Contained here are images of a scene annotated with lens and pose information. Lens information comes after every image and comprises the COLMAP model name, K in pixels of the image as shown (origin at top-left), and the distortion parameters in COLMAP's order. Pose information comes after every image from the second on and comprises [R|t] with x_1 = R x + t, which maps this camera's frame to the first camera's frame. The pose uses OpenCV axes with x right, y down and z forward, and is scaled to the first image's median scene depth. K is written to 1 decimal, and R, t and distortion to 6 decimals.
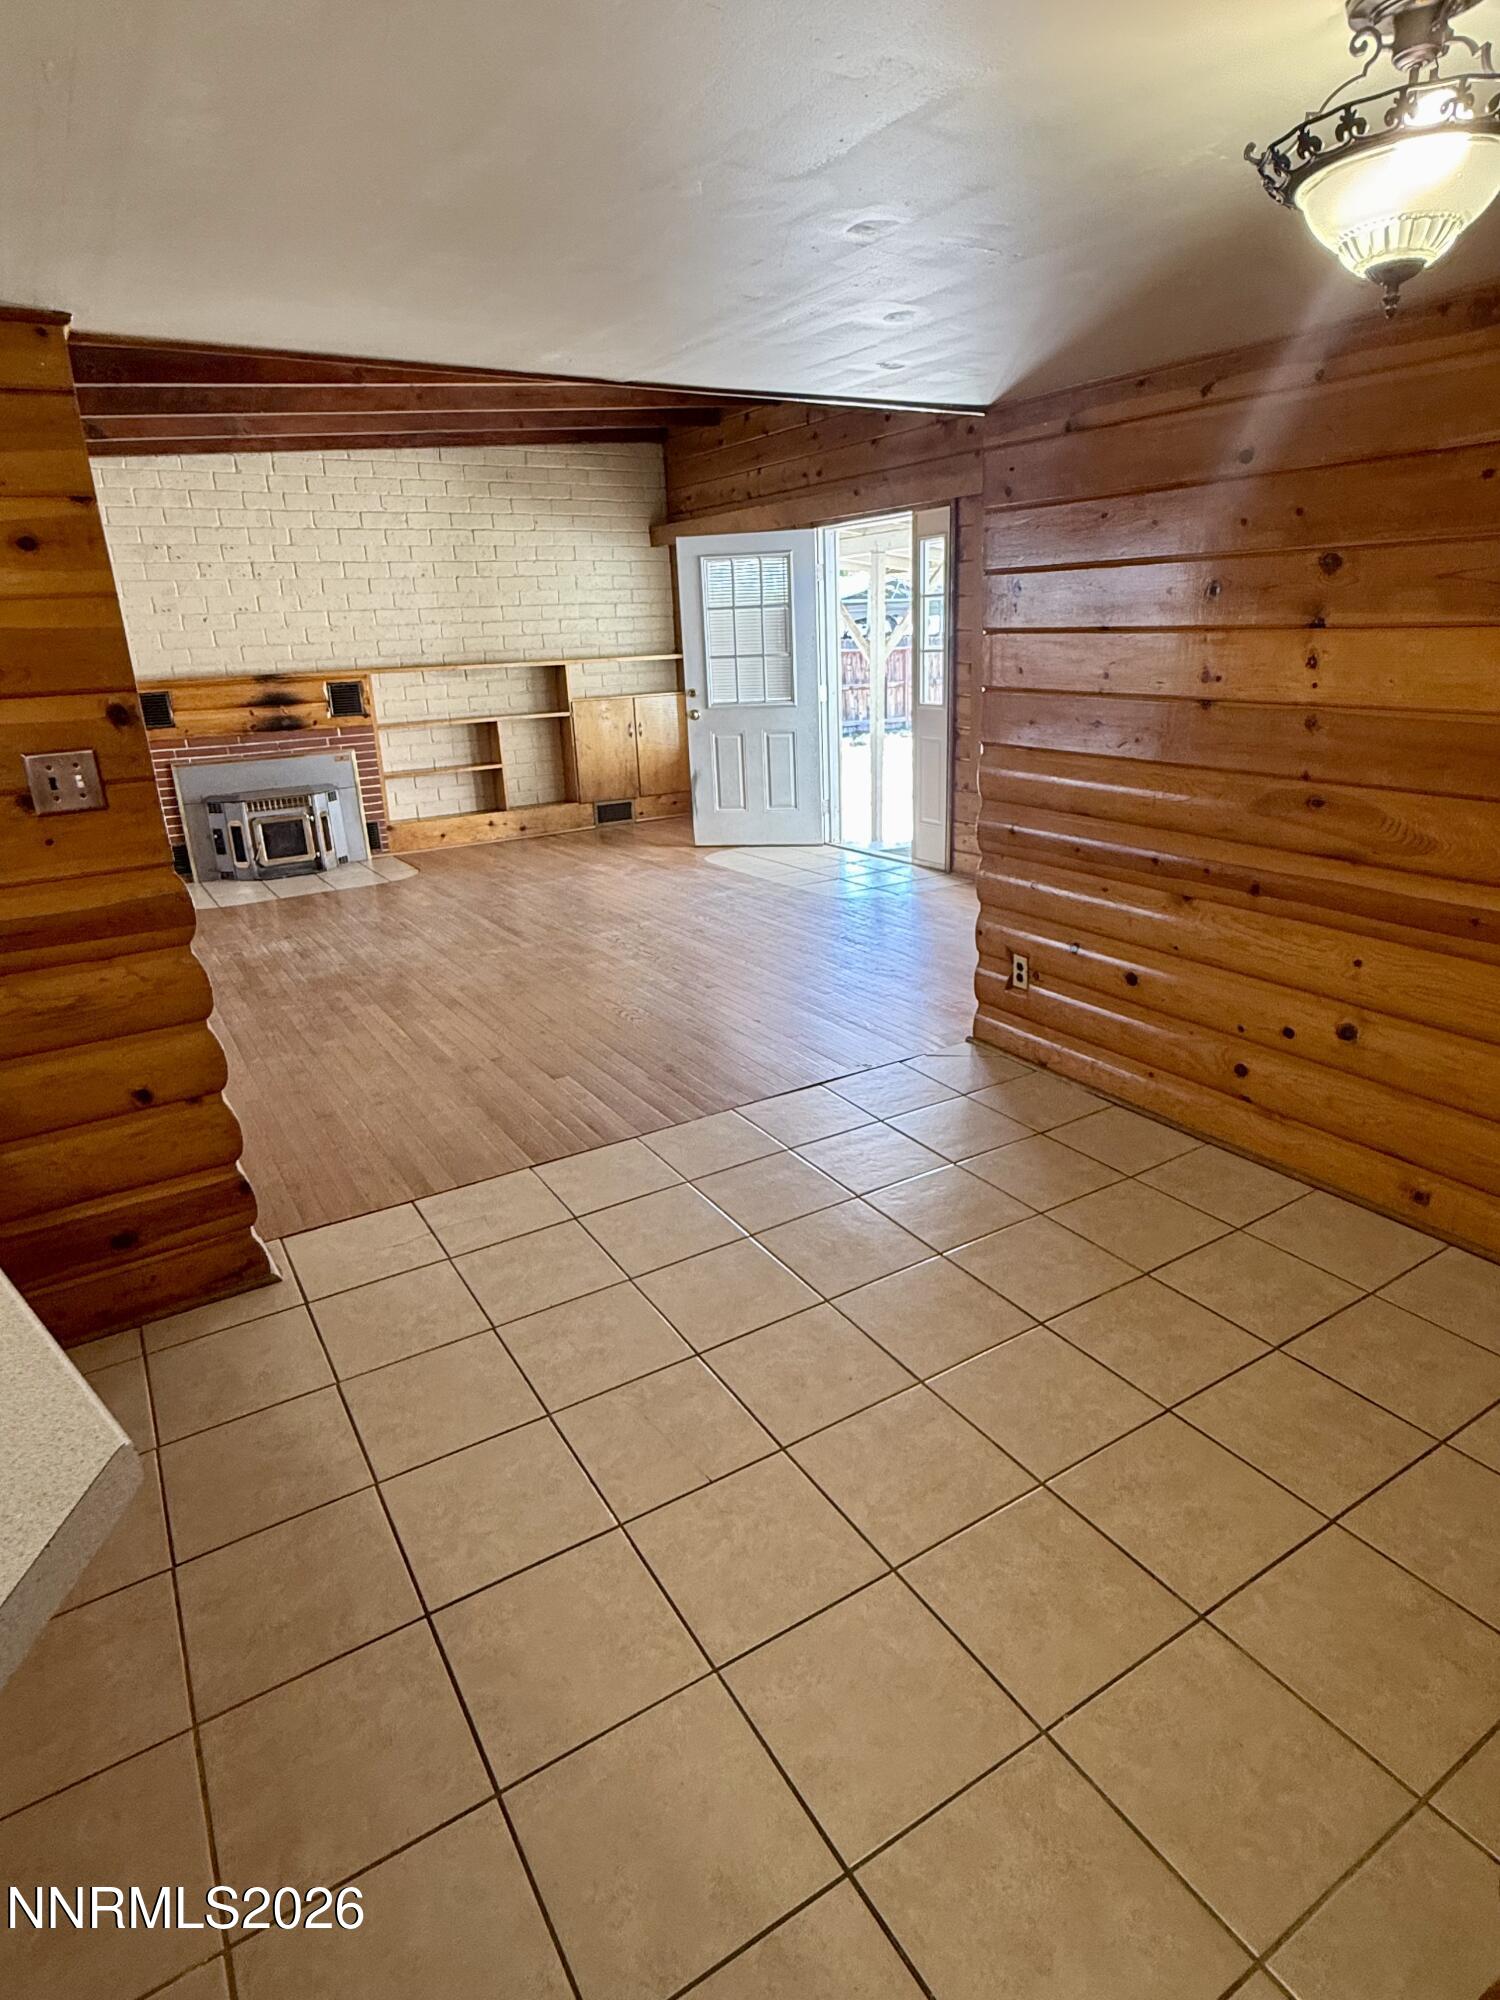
lens RADIAL K [[1111.8, 0, 753.5], [0, 1111.8, 991.3], [0, 0, 1]] dist [0.000500, 0.001804]
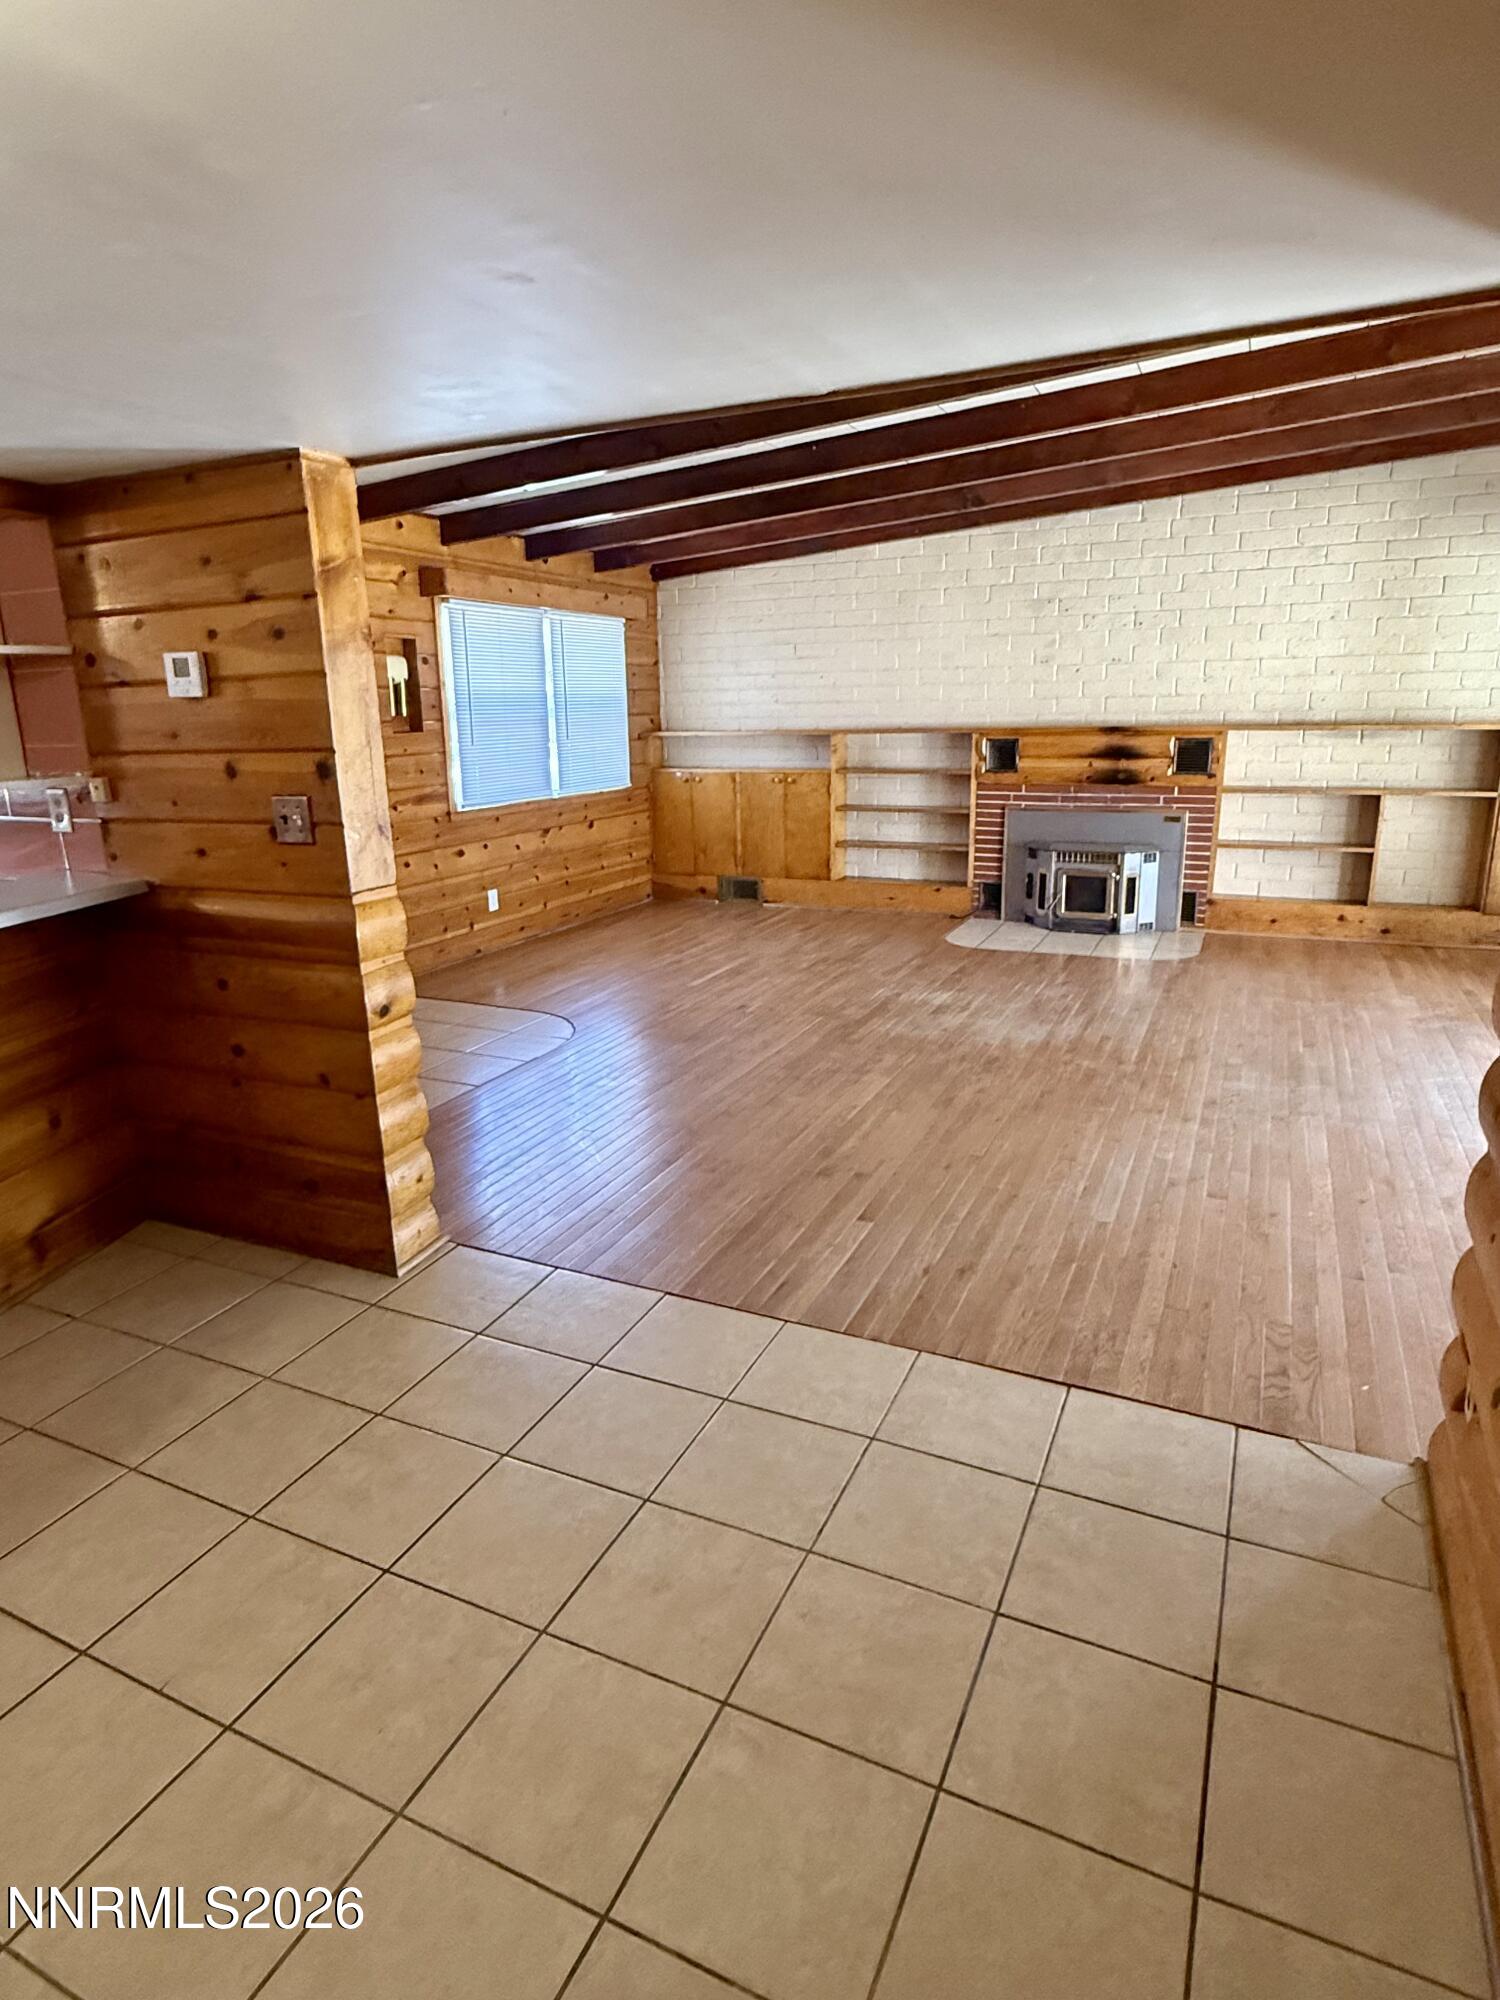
lens RADIAL K [[1111.8, 0, 751.8], [0, 1111.8, 986.2], [0, 0, 1]] dist [0.000500, 0.001804]
pose [[0.548322, 0.233475, -0.803015, 0.218032], [-0.261244, 0.960002, 0.100733, -0.082110], [0.794414, 0.154548, 0.587384, 0.214550]]
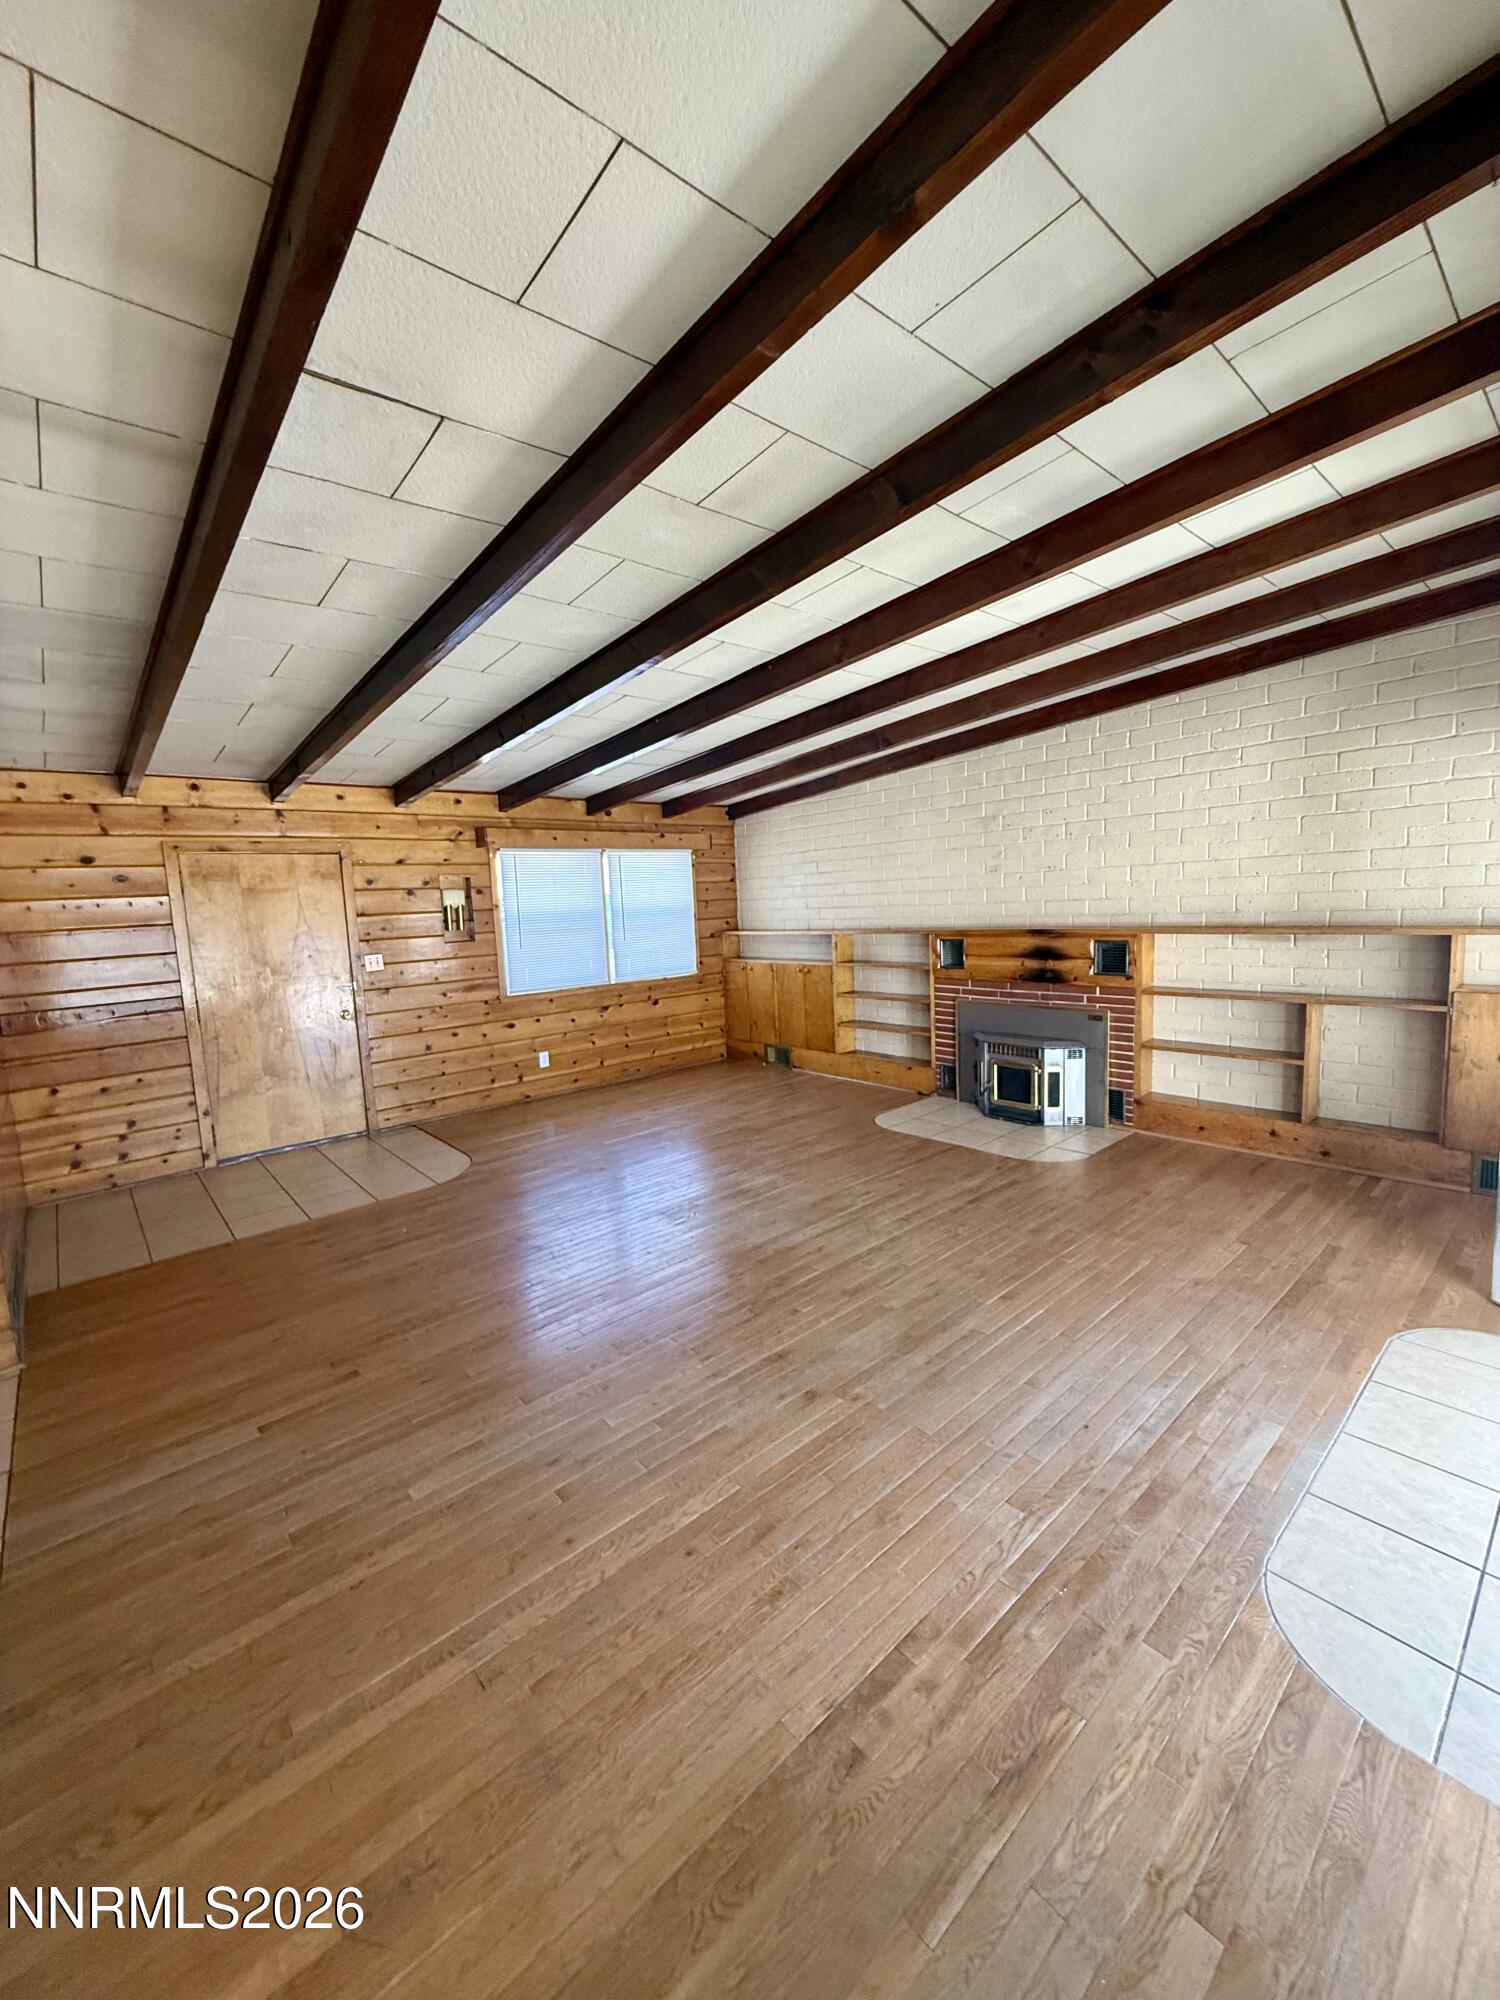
lens RADIAL K [[794.4, 0, 750.8], [0, 794.4, 995.3], [0, 0, 1]] dist [-0.004073, 0.000851]
pose [[0.163257, 0.147186, -0.975543, 0.243995], [-0.267848, 0.958283, 0.099757, -0.226082], [0.949529, 0.245011, 0.195869, 0.612667]]
